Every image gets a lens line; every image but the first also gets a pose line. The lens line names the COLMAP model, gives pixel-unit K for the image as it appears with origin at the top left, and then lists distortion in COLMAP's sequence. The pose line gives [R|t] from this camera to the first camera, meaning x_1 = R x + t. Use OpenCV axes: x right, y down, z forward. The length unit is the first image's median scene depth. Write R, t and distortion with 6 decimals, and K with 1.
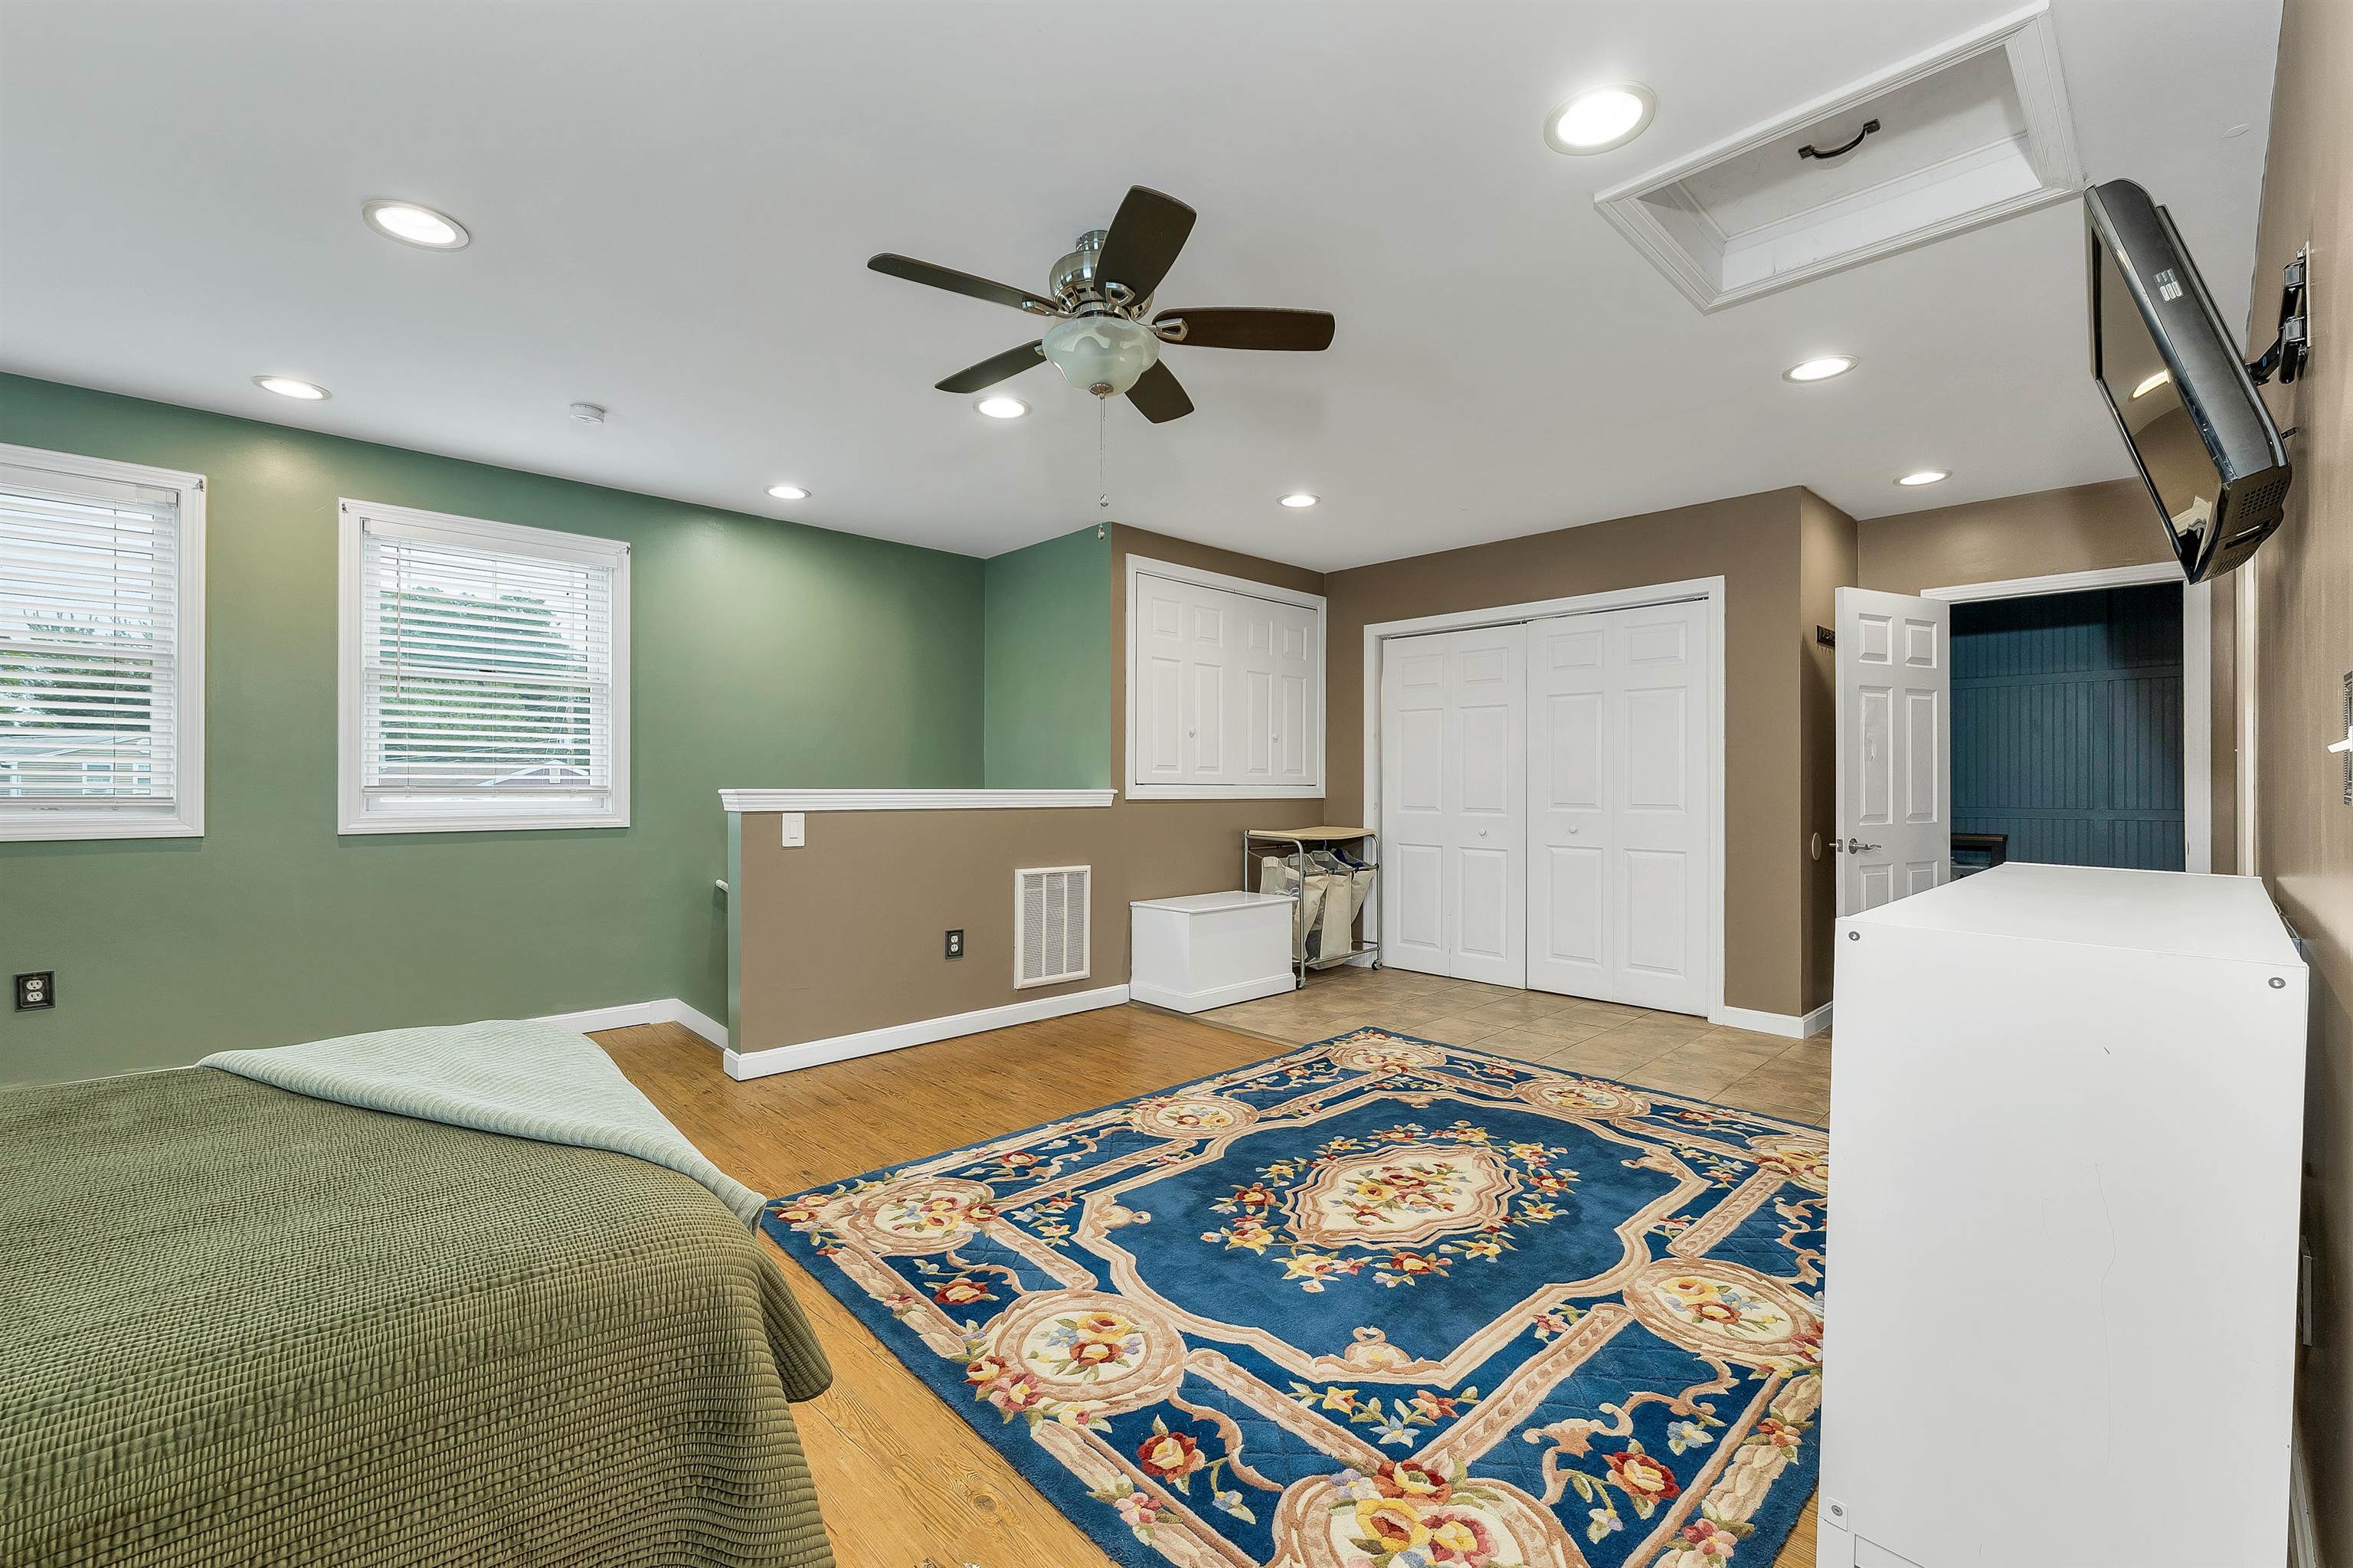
lens RADIAL K [[970.3, 0, 1176.5], [0, 970.3, 784.0], [0, 0, 1]] dist [-0.000987, 0.000223]
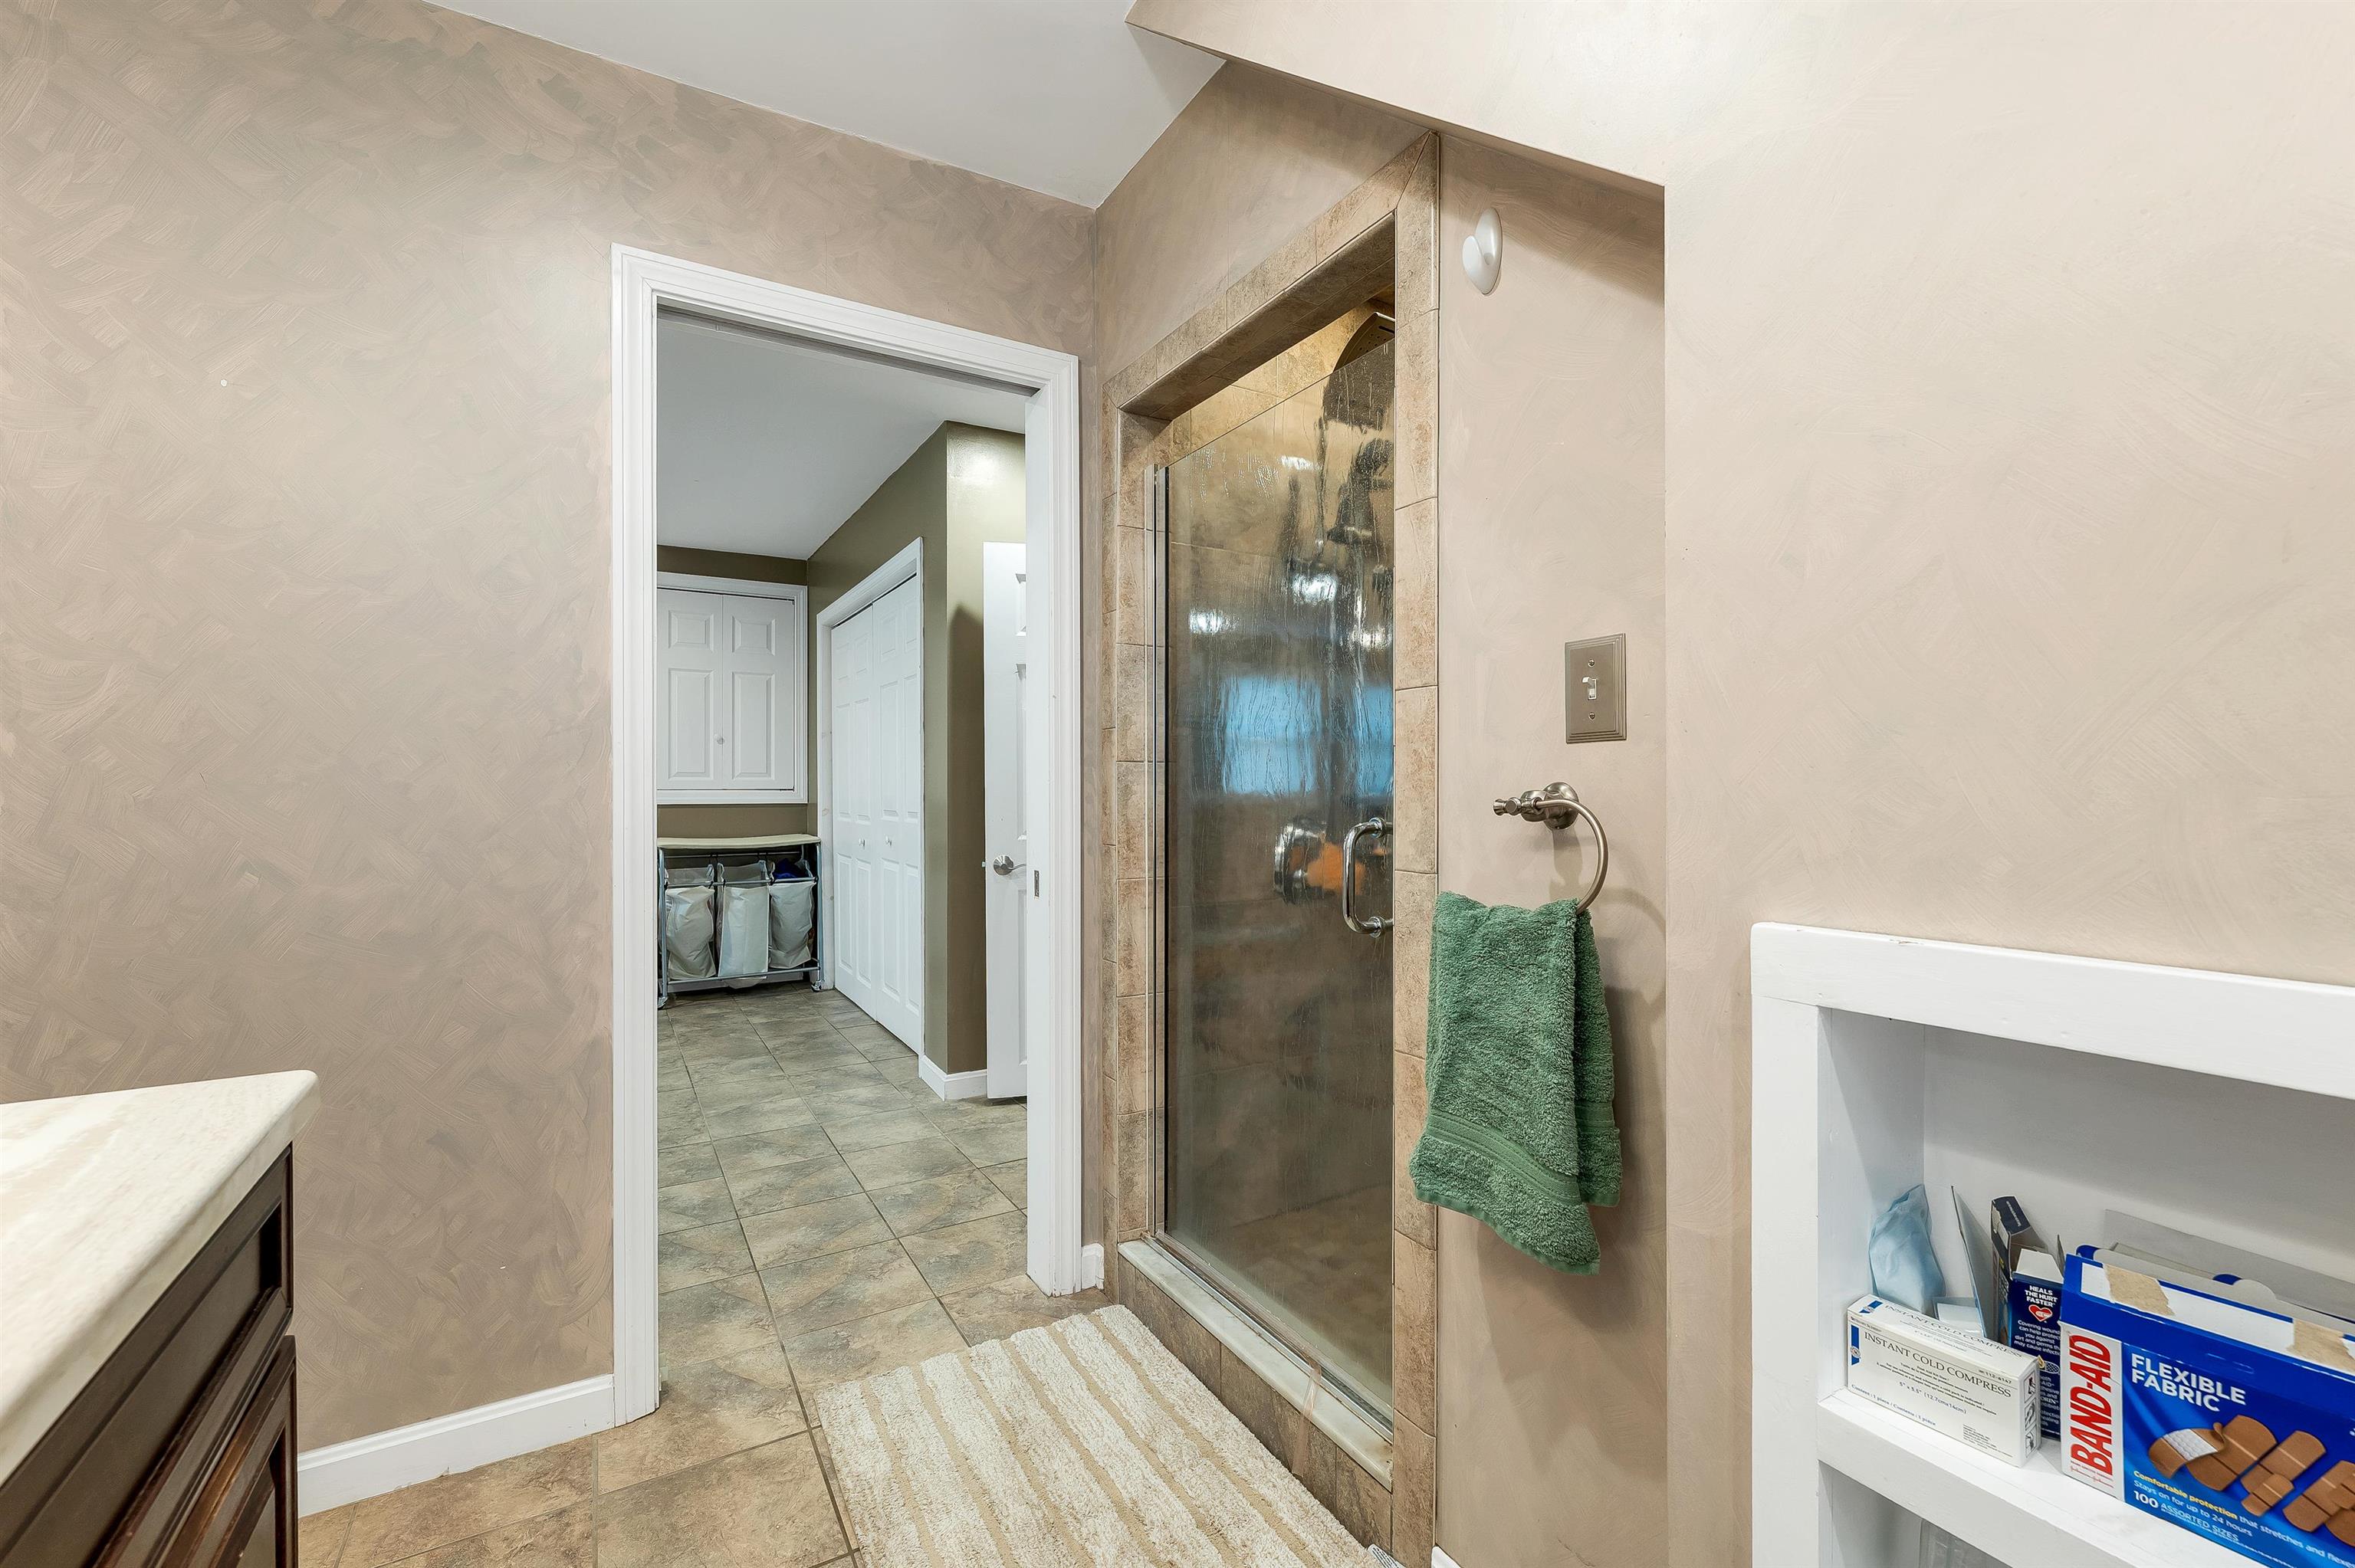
lens RADIAL K [[971.0, 0, 1177.5], [0, 971.0, 784.0], [0, 0, 1]] dist [-0.000987, 0.000223]
pose [[0.976612, -0.000797, -0.215007, 0.726547], [0.001614, 0.999992, 0.003621, -0.006027], [0.215003, -0.003883, 0.976606, 0.173733]]
